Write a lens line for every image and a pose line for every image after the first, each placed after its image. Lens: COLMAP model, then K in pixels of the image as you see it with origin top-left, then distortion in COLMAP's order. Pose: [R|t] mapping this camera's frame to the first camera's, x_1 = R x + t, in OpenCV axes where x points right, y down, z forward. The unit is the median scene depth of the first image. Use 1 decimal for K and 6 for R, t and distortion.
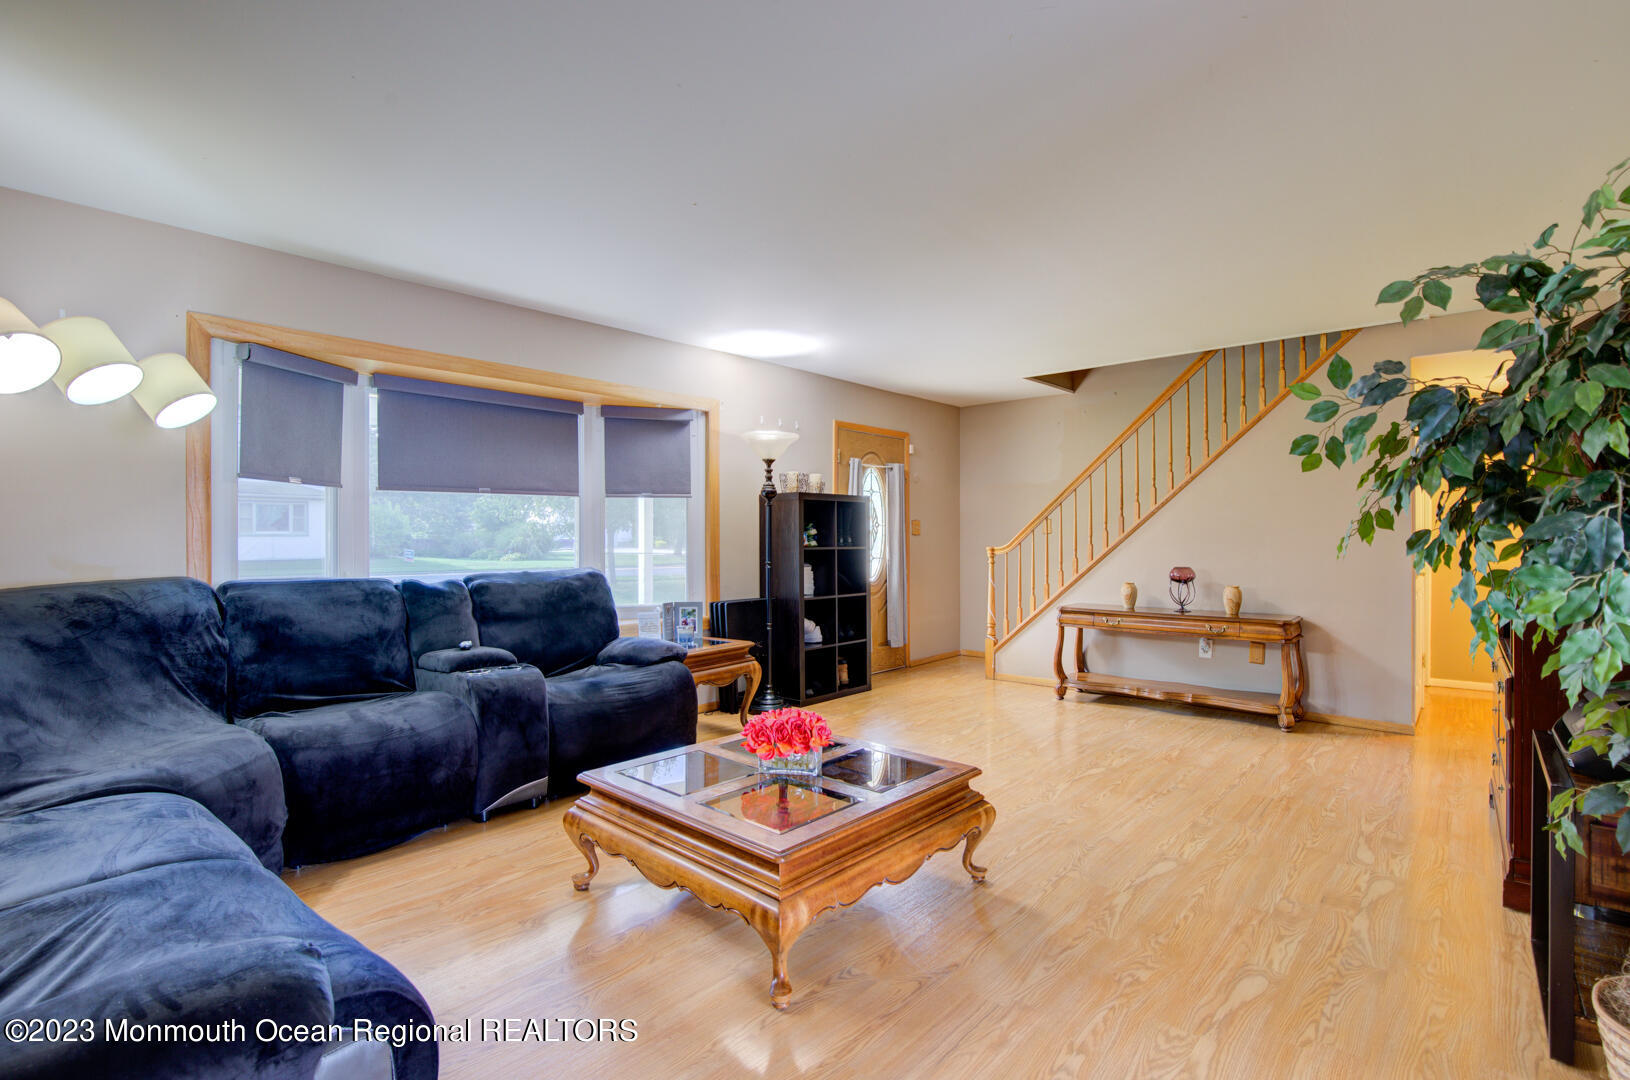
lens RADIAL K [[767.4, 0, 827.0], [0, 767.4, 539.0], [0, 0, 1]] dist [-0.029549, 0.002831]
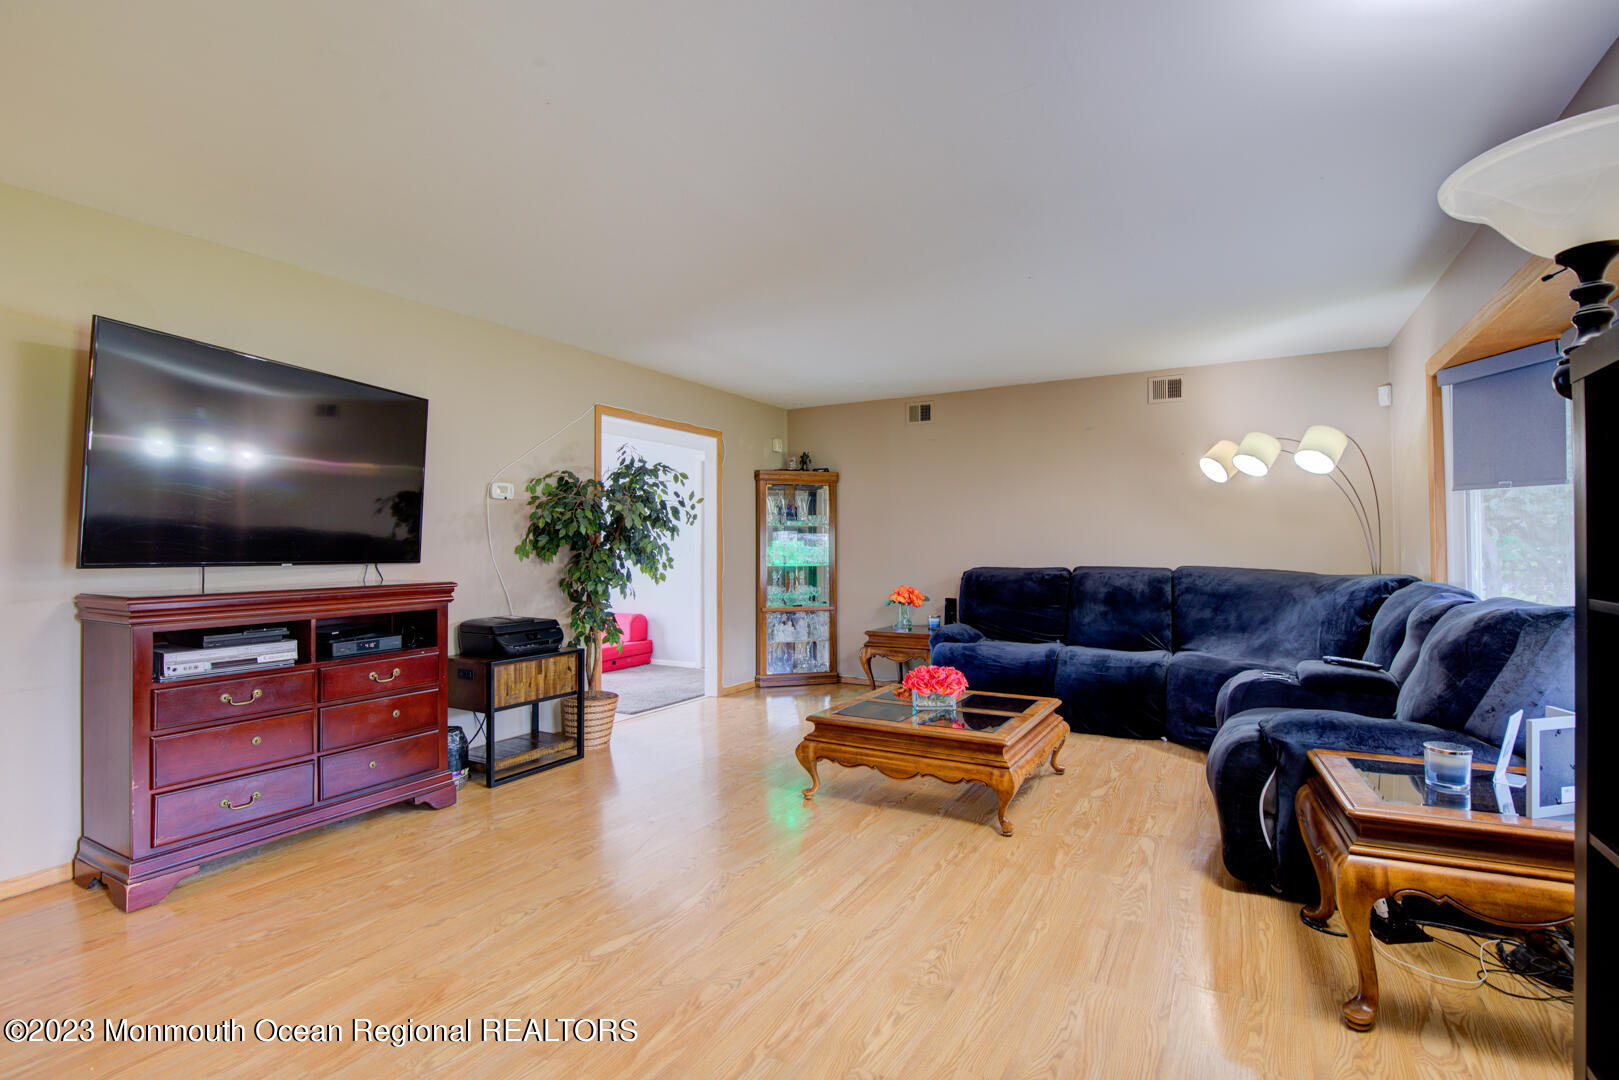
lens RADIAL K [[762.2, 0, 793.8], [0, 762.2, 538.5], [0, 0, 1]] dist [-0.029549, 0.002831]
pose [[-0.985017, 0.005887, -0.172357, 0.254699], [0.007507, 0.999934, -0.008748, -0.006195], [0.172294, -0.009911, -0.984996, 1.307998]]
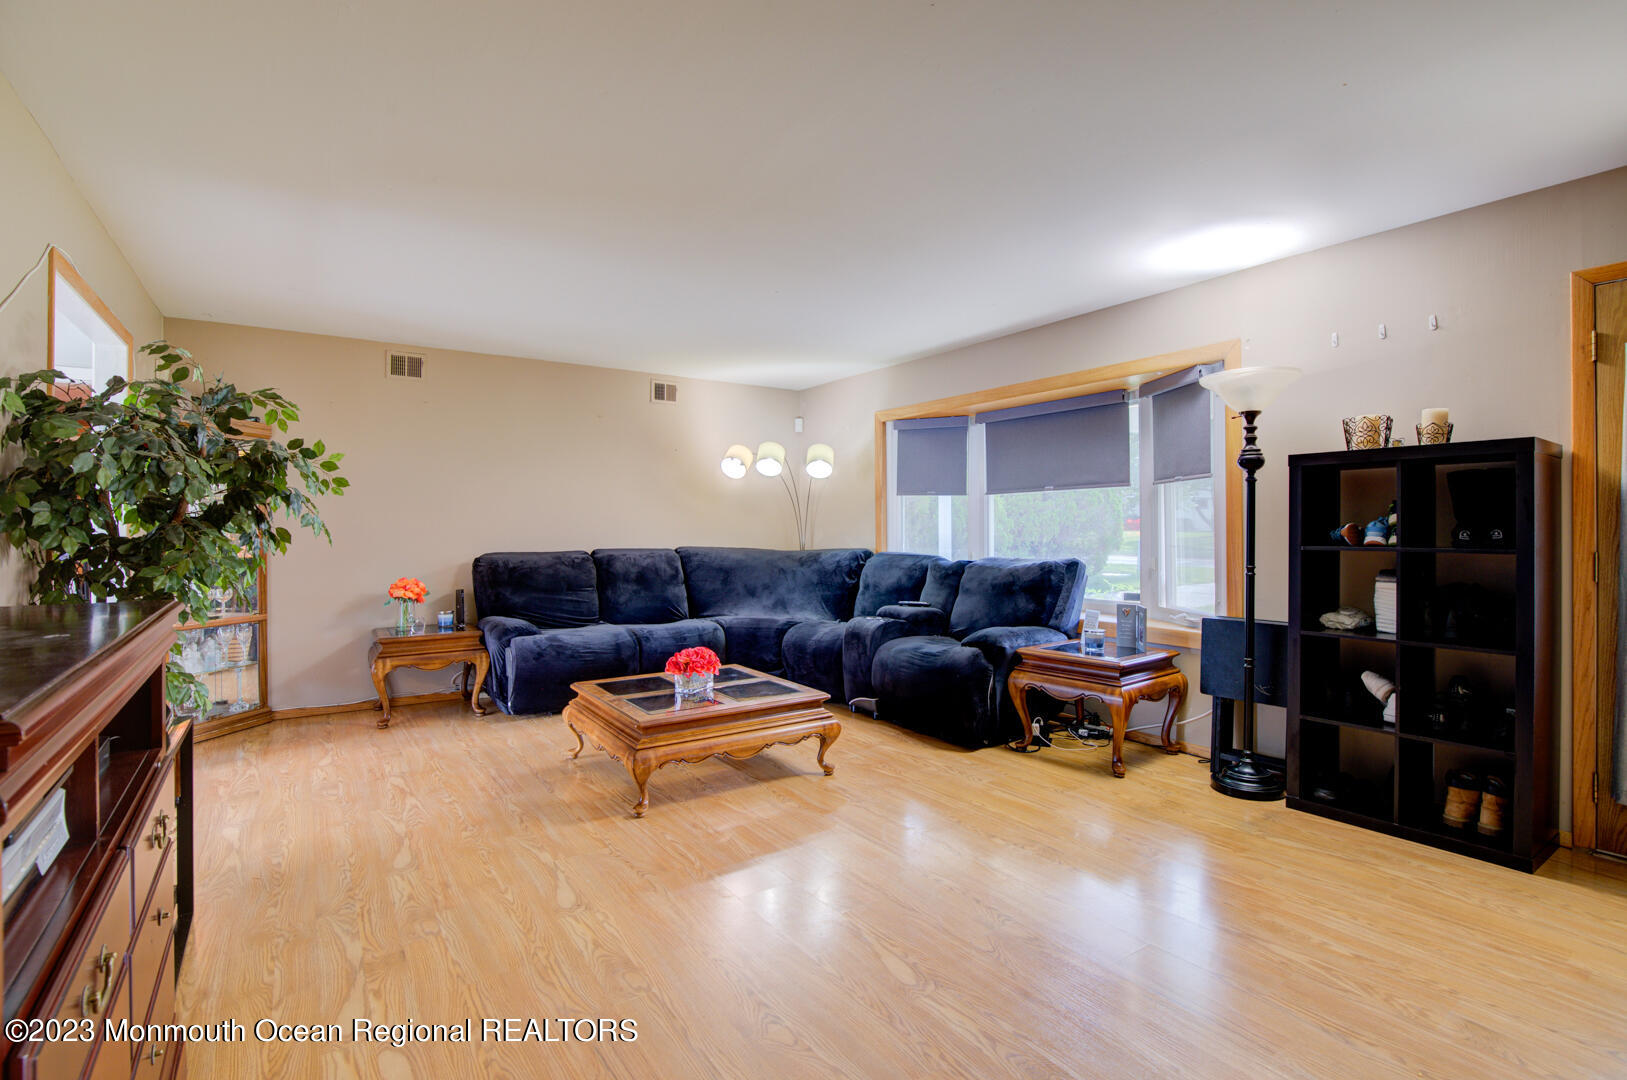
lens RADIAL K [[765.9, 0, 823.0], [0, 765.9, 536.0], [0, 0, 1]] dist [-0.029549, 0.002831]
pose [[-0.251019, 0.014348, -0.967876, 0.715295], [0.002721, 0.999897, 0.014117, -0.007487], [0.967978, 0.000910, -0.251032, 0.880115]]
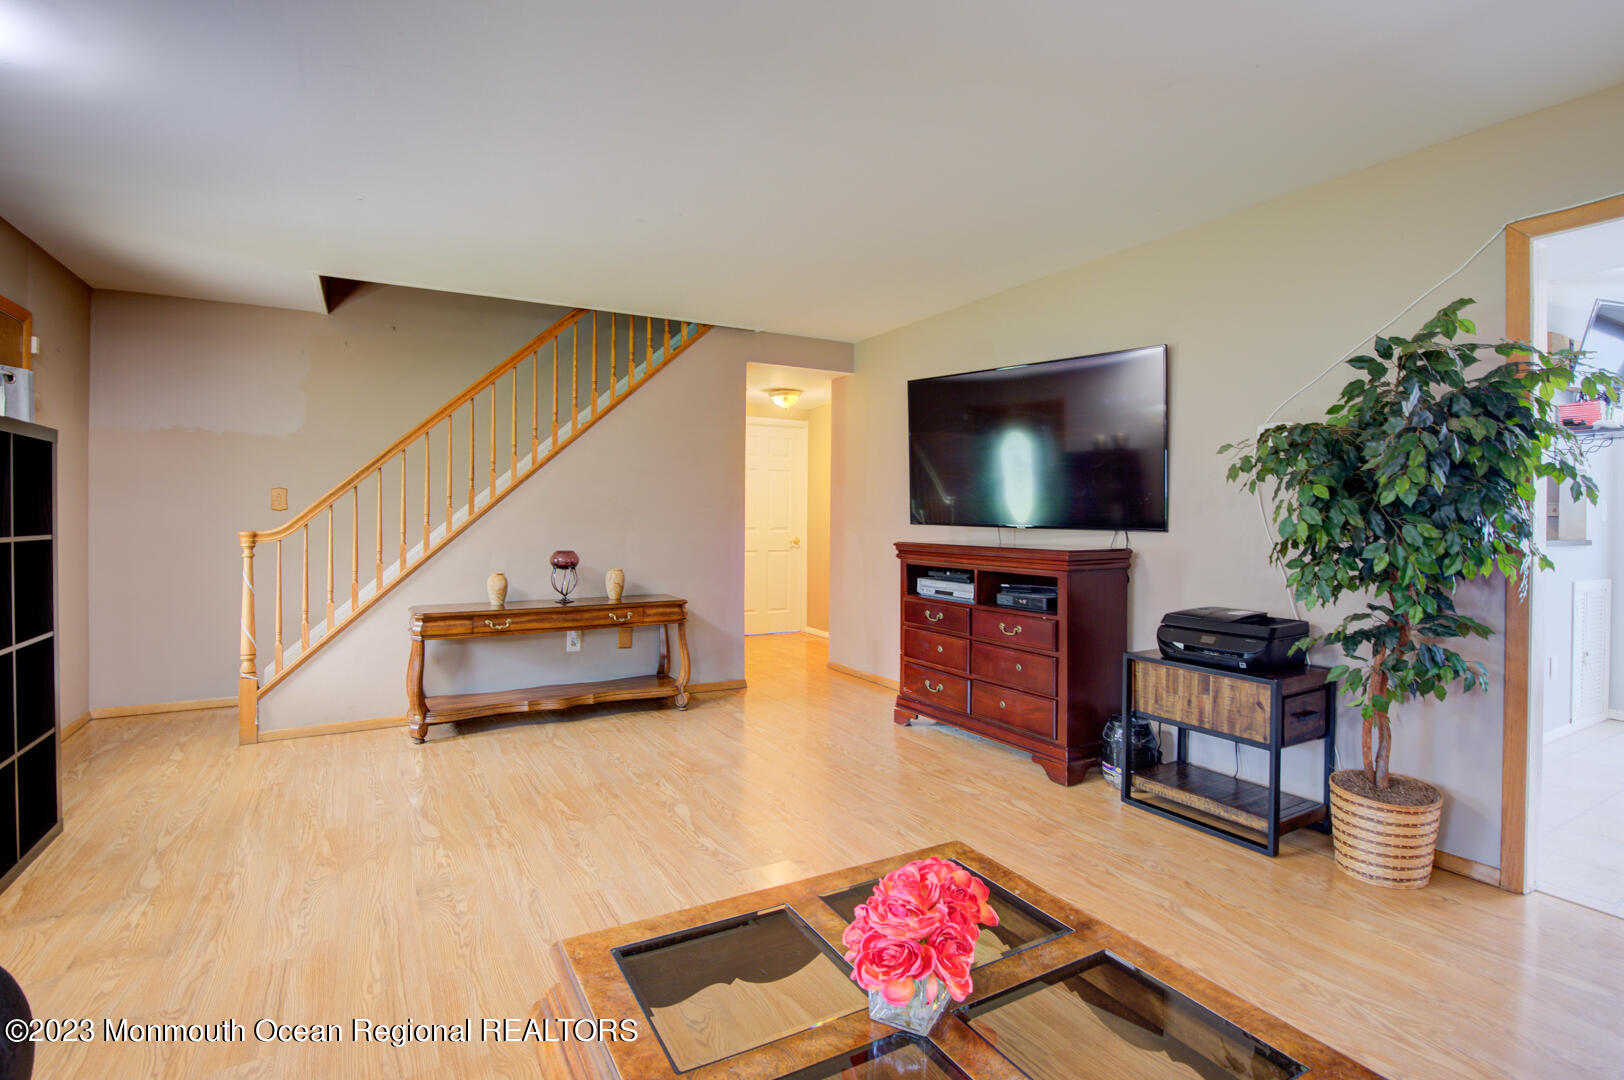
lens RADIAL K [[764.5, 0, 824.3], [0, 764.5, 520.0], [0, 0, 1]] dist [-0.029549, 0.002831]
pose [[0.315138, -0.000747, 0.949046, -0.287573], [-0.004592, 0.999987, 0.002312, -0.001027], [-0.949035, -0.005087, 0.315130, 0.496930]]
